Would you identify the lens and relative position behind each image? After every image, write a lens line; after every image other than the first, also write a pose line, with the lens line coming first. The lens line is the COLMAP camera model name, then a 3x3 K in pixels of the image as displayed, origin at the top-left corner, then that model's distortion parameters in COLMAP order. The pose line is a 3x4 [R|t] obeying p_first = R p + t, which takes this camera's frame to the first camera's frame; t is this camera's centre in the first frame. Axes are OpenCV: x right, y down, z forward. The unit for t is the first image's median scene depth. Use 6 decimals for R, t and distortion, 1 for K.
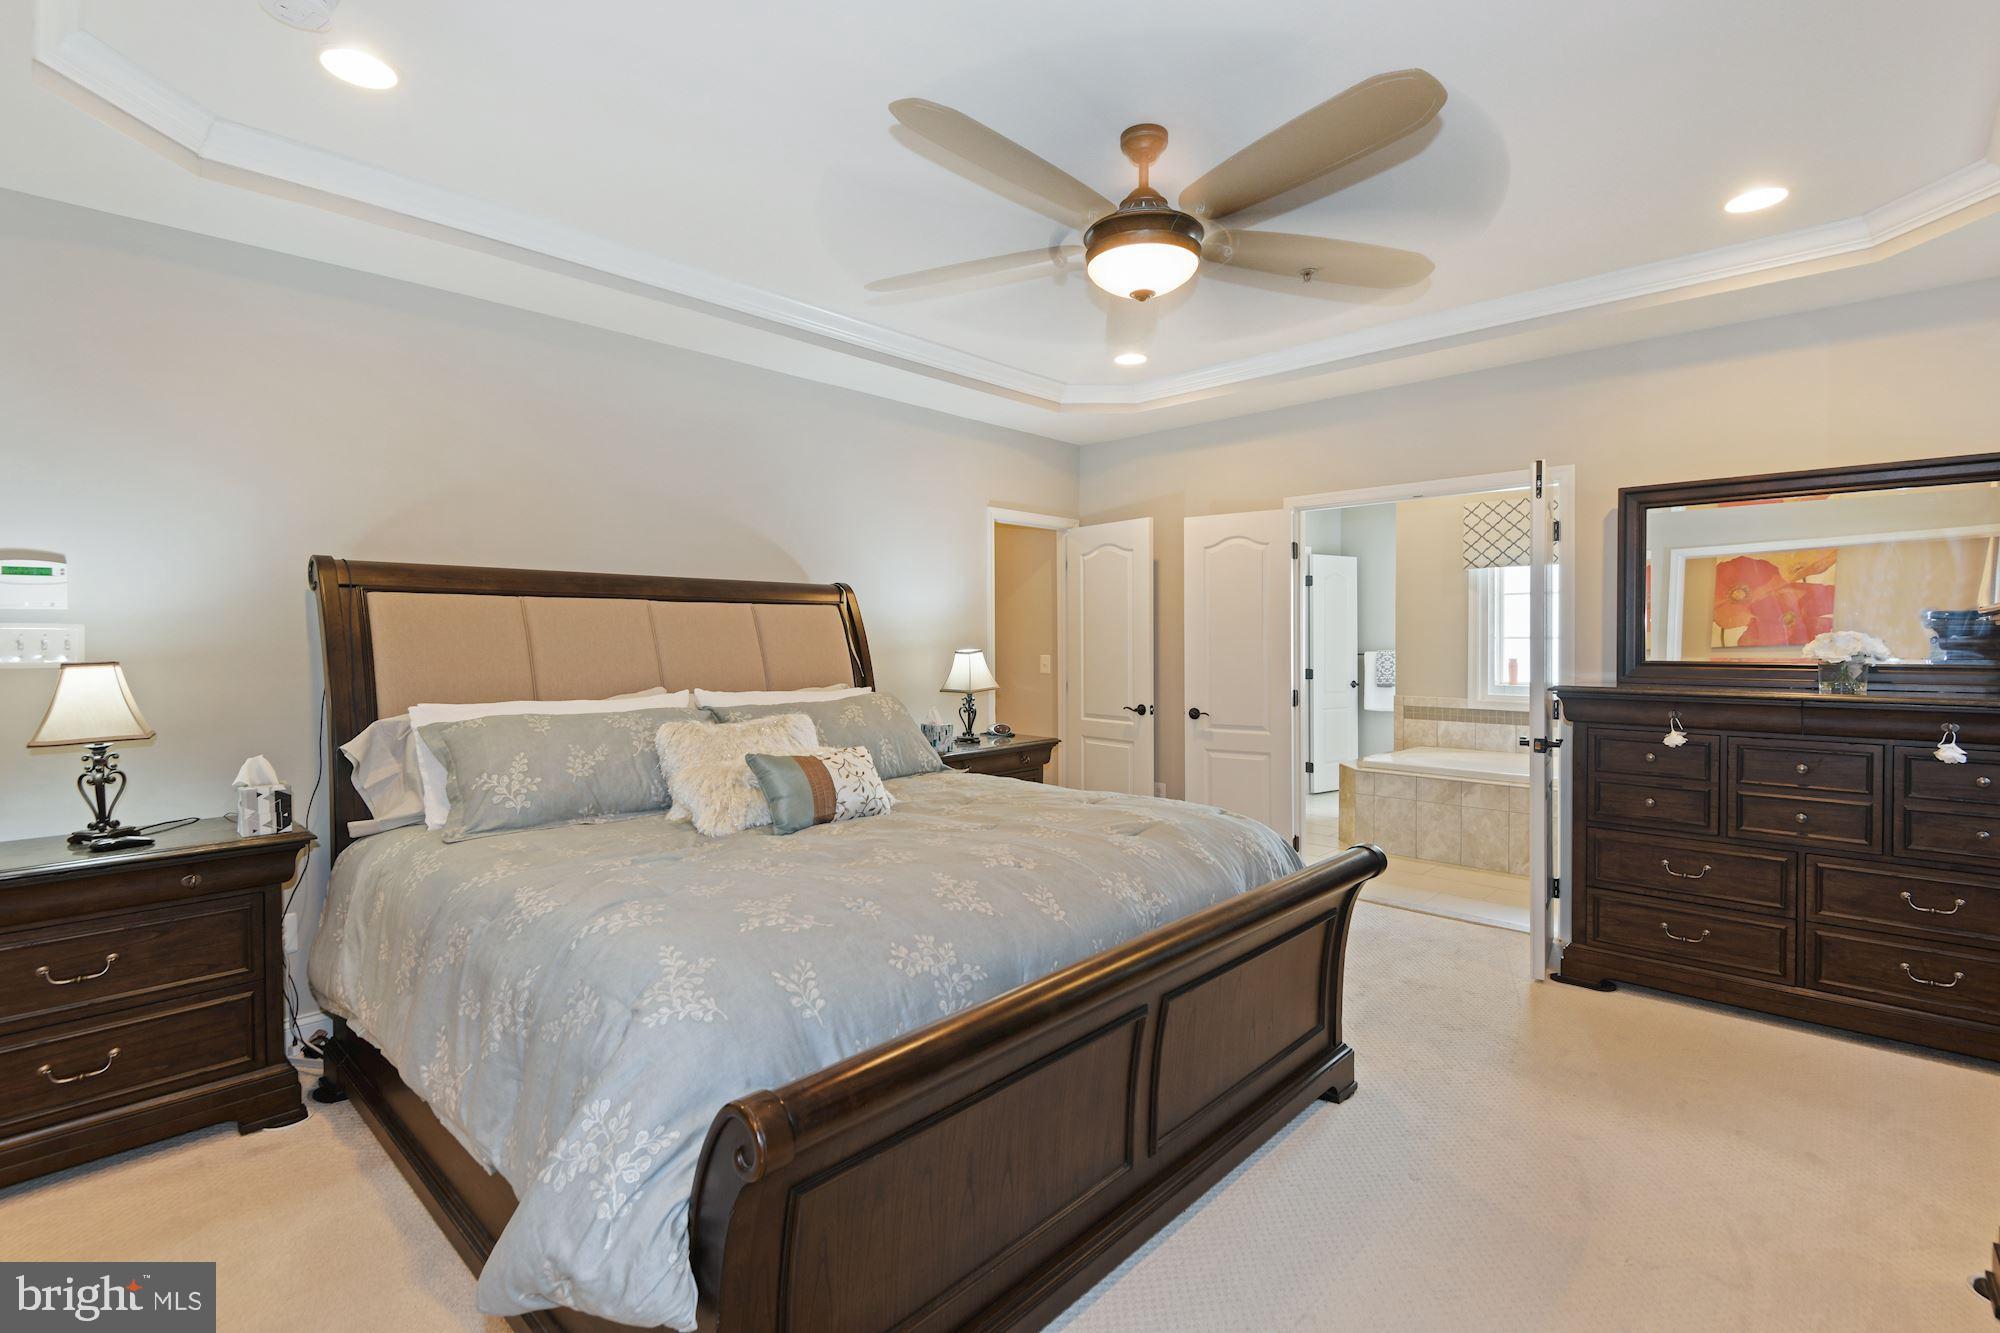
lens RADIAL K [[914.5, 0, 1000.0], [0, 914.5, 657.7], [0, 0, 1]] dist [0.002792, 0.000024]
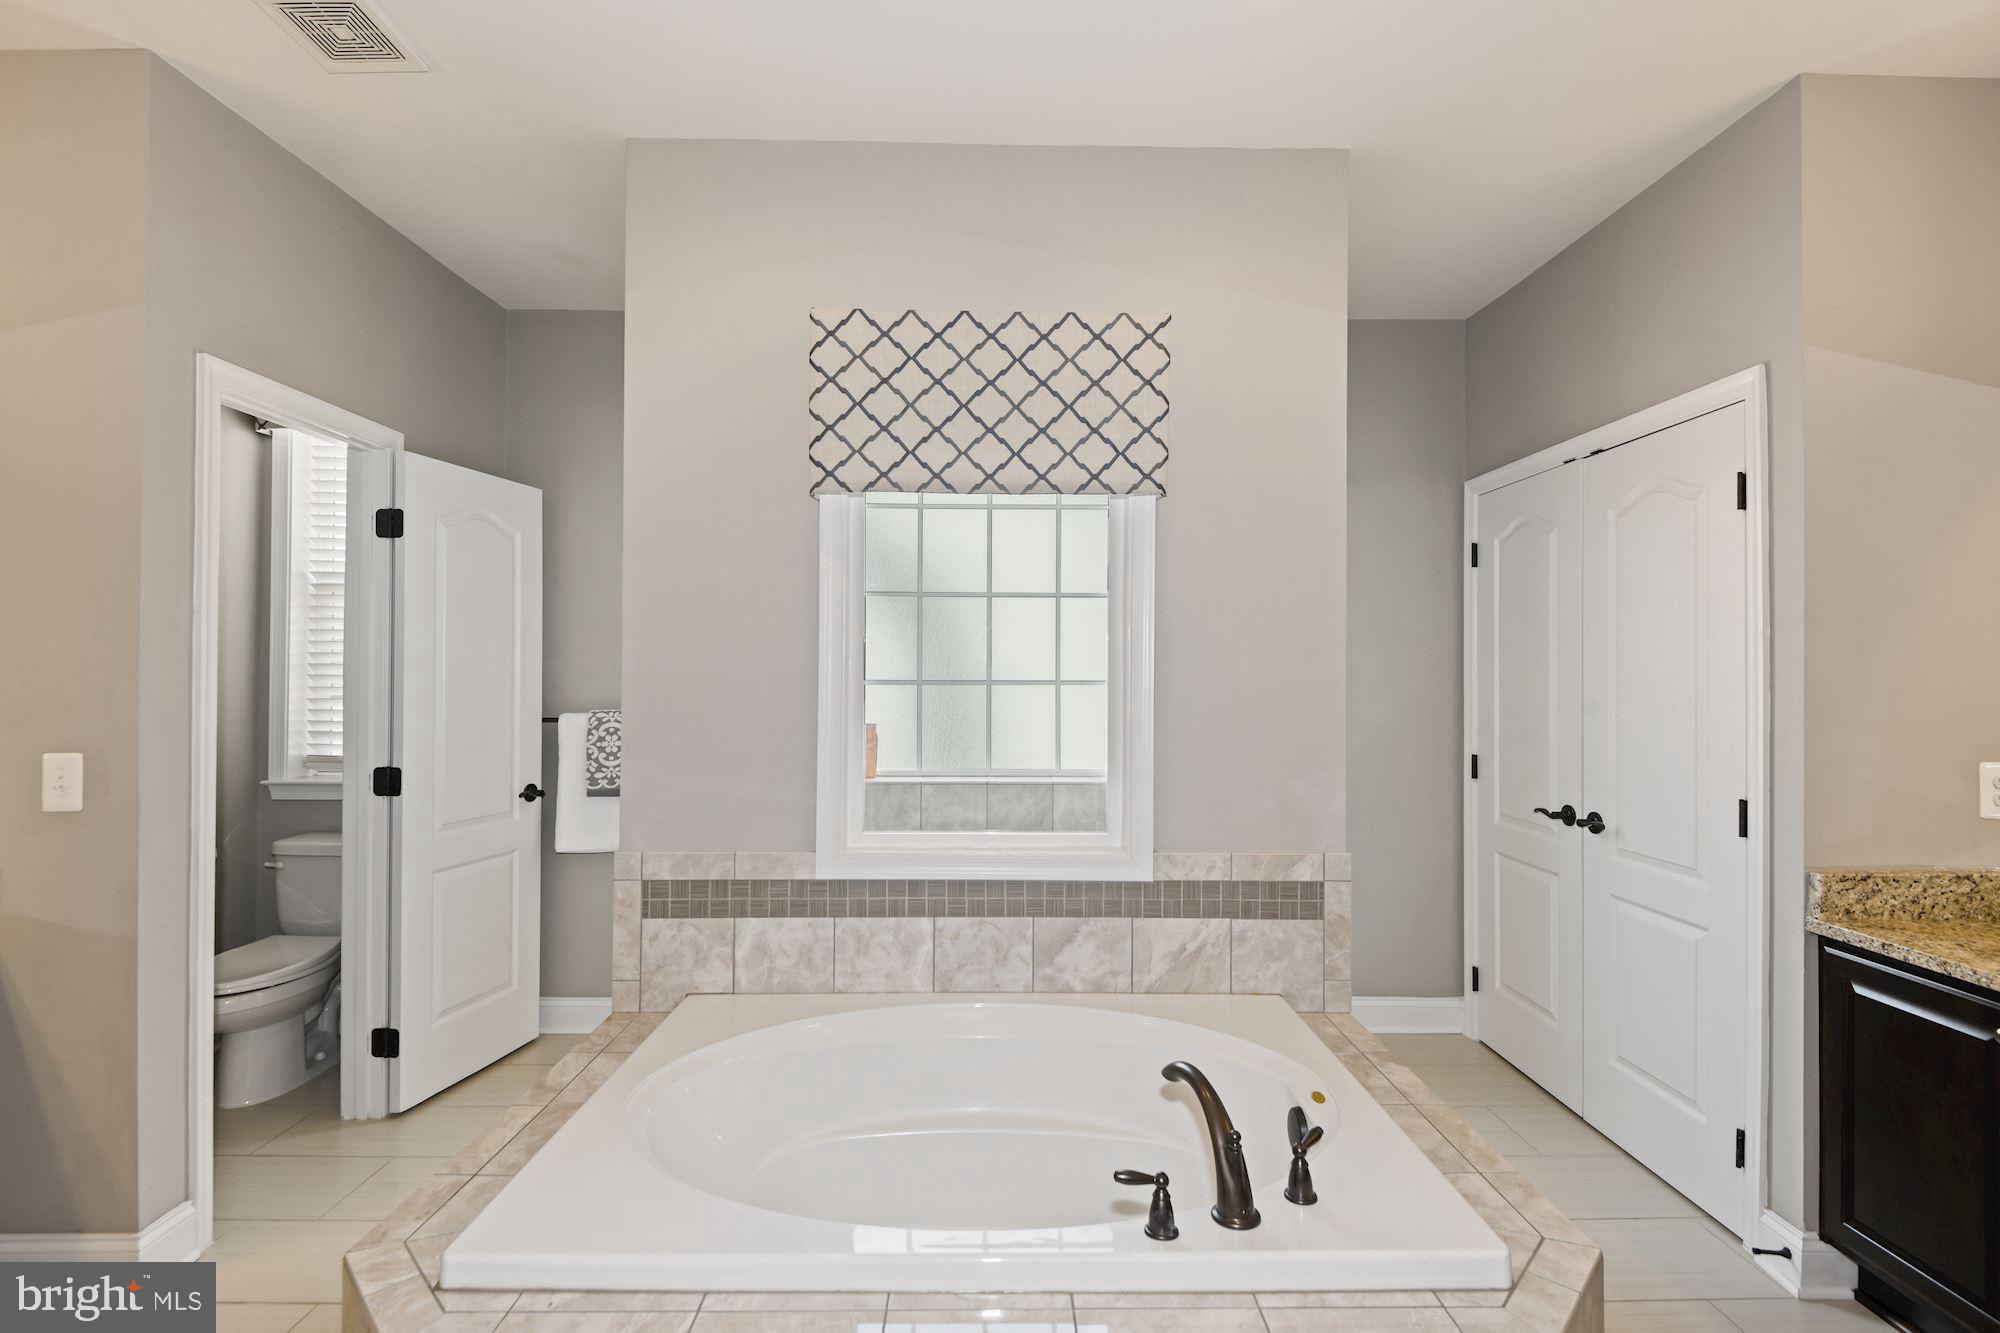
lens RADIAL K [[914.5, 0, 1000.0], [0, 914.5, 657.7], [0, 0, 1]] dist [0.002792, 0.000024]
pose [[0.716920, 0.018534, 0.696909, 0.303298], [0.008558, 0.999337, -0.035380, -0.018879], [-0.697103, 0.031329, 0.716286, 0.673198]]
